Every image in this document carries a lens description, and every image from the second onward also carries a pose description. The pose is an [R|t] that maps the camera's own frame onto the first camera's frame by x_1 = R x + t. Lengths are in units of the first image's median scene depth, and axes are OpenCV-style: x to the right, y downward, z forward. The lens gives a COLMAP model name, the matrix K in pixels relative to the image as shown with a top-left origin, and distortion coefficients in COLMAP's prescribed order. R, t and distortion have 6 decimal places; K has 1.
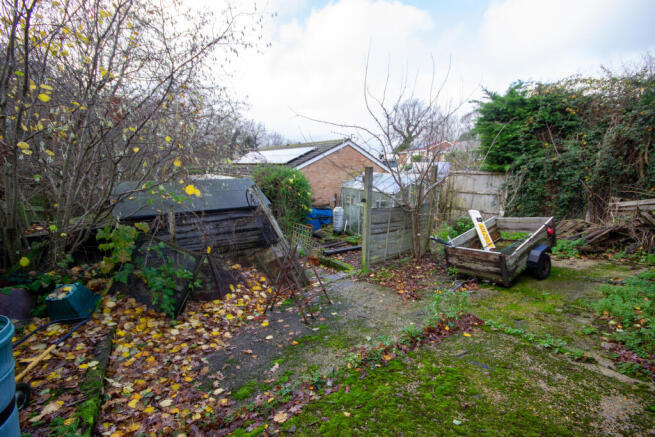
lens RADIAL K [[322.6, 0, 329.7], [0, 322.6, 231.2], [0, 0, 1]] dist [0.004368, -0.009119]
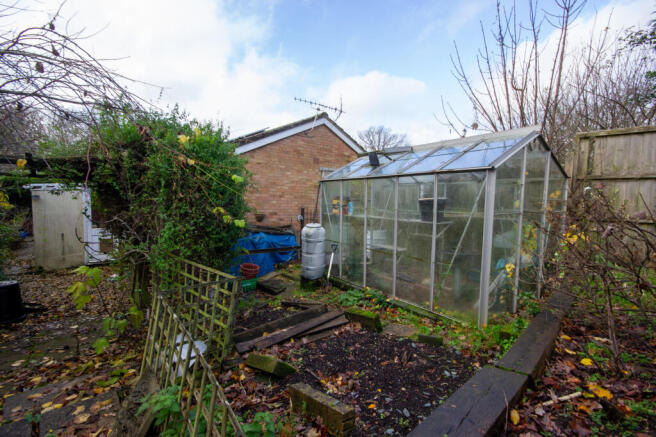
lens RADIAL K [[323.1, 0, 330.2], [0, 323.1, 231.2], [0, 0, 1]] dist [0.004368, -0.009119]
pose [[0.991584, -0.003463, 0.129419, -0.007360], [0.018157, 0.993482, -0.112534, -0.013391], [-0.128185, 0.113937, 0.985184, 0.528031]]
